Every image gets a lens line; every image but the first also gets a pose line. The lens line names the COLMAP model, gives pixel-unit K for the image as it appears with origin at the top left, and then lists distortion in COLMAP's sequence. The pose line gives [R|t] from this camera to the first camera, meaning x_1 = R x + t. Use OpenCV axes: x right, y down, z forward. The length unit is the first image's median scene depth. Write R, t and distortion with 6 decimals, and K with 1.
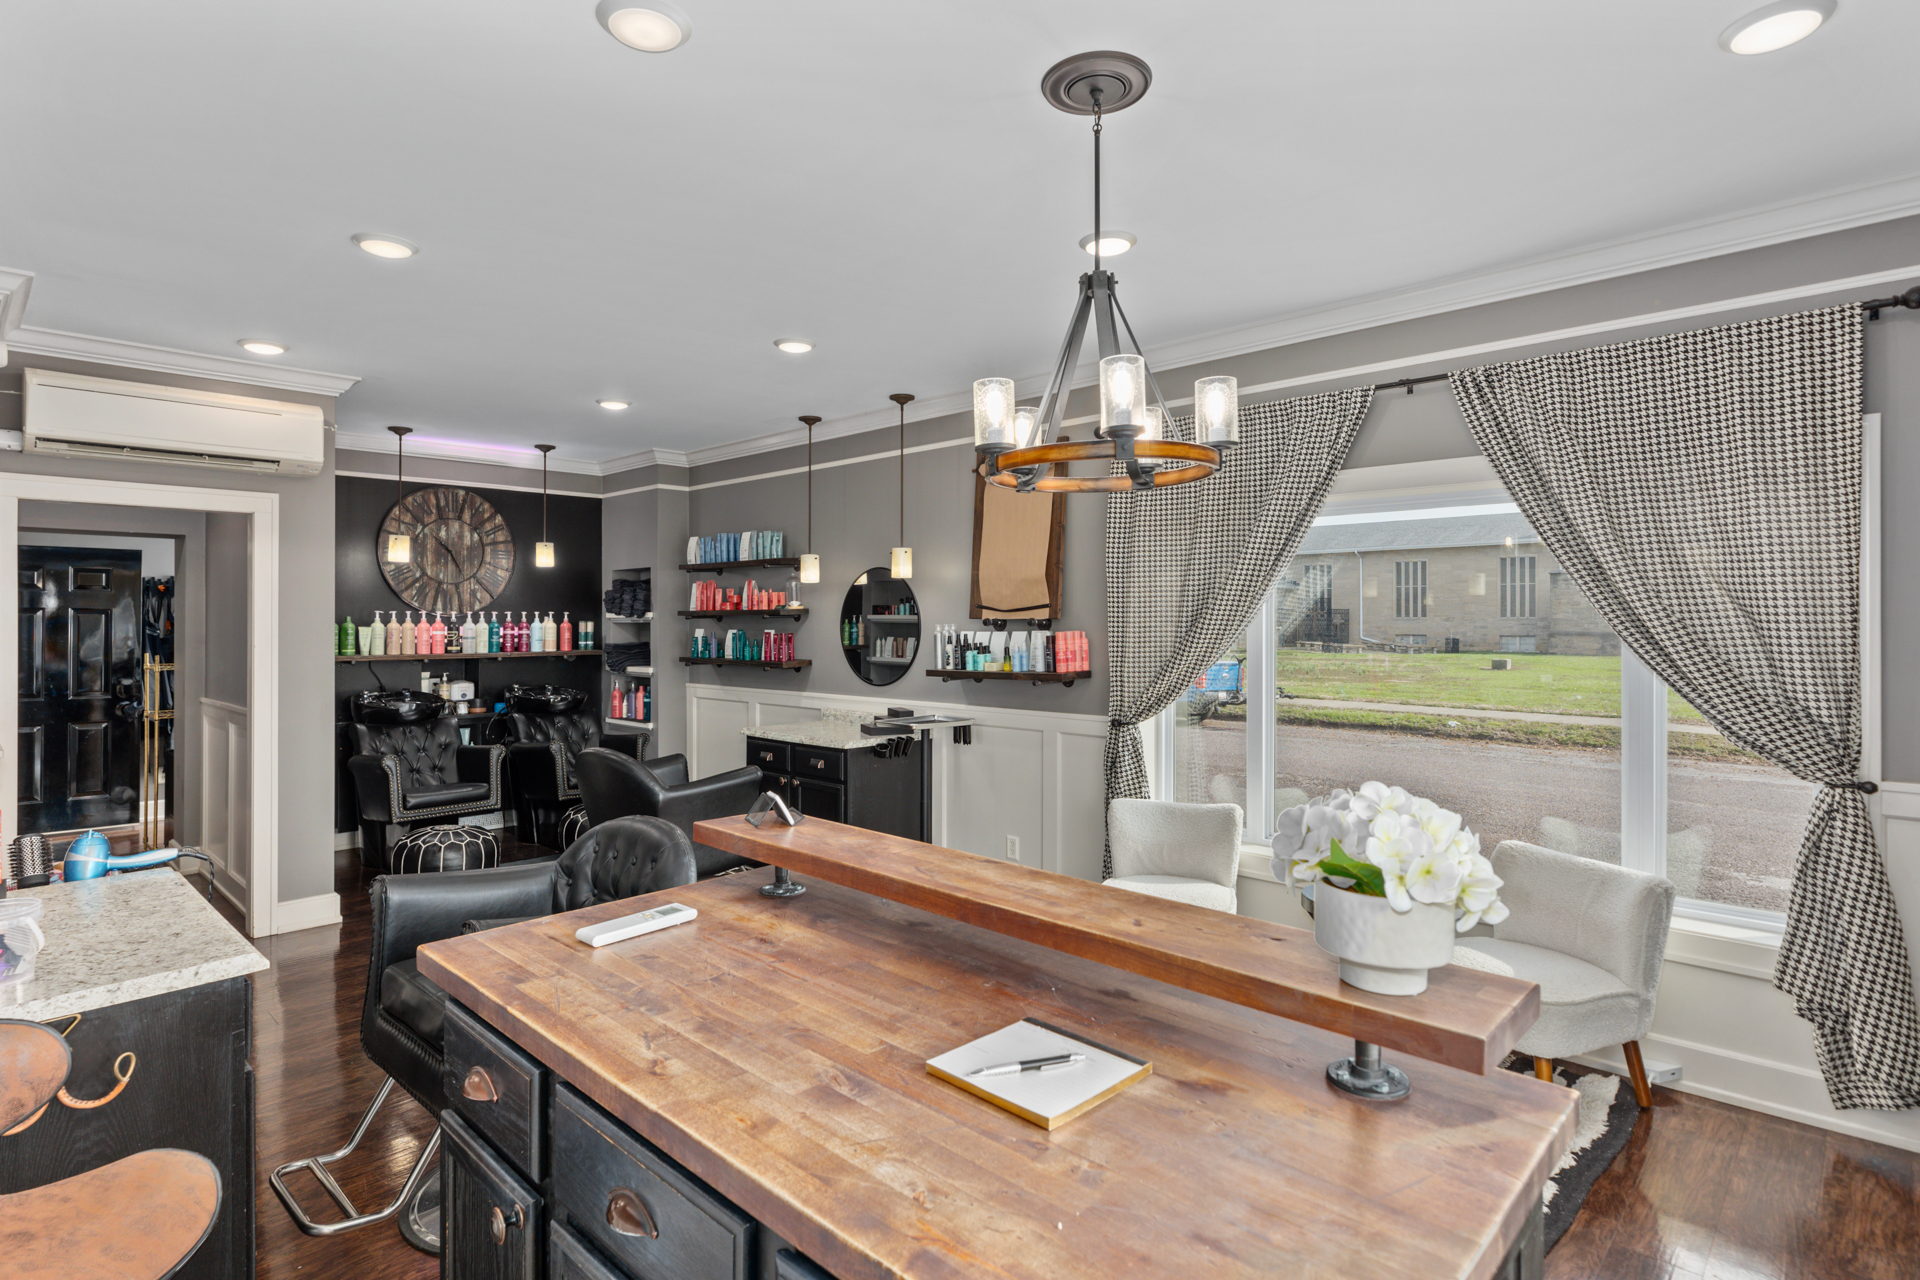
lens RADIAL K [[951.5, 0, 967.1], [0, 951.5, 616.0], [0, 0, 1]] dist [-0.000492, -0.000012]
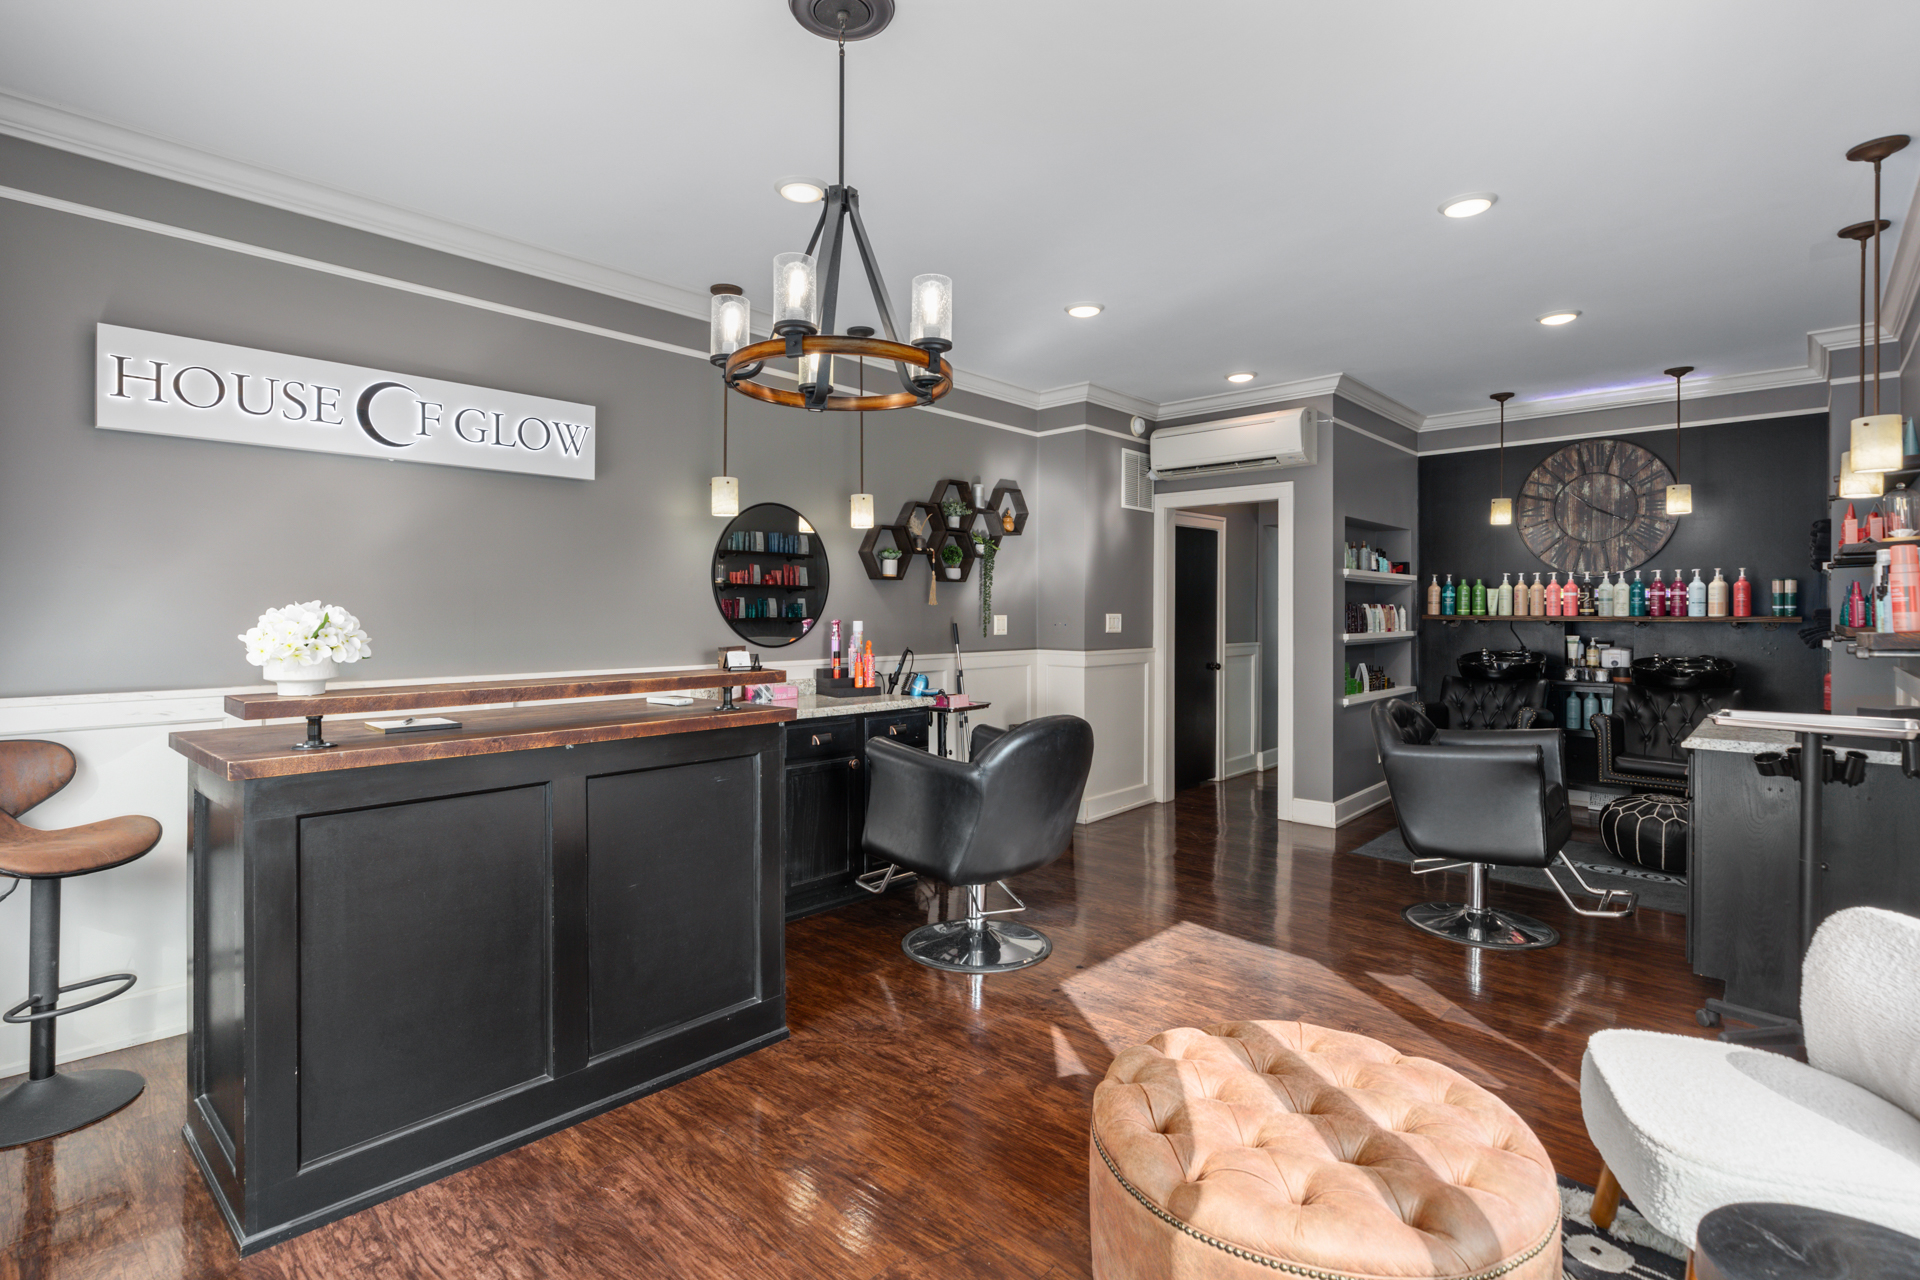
lens RADIAL K [[951.5, 0, 967.1], [0, 951.5, 616.0], [0, 0, 1]] dist [-0.000492, -0.000012]
pose [[0.027741, 0.005458, -0.999600, 0.379847], [0.004783, 0.999973, 0.005592, 0.030557], [0.999604, -0.004936, 0.027714, 0.354940]]
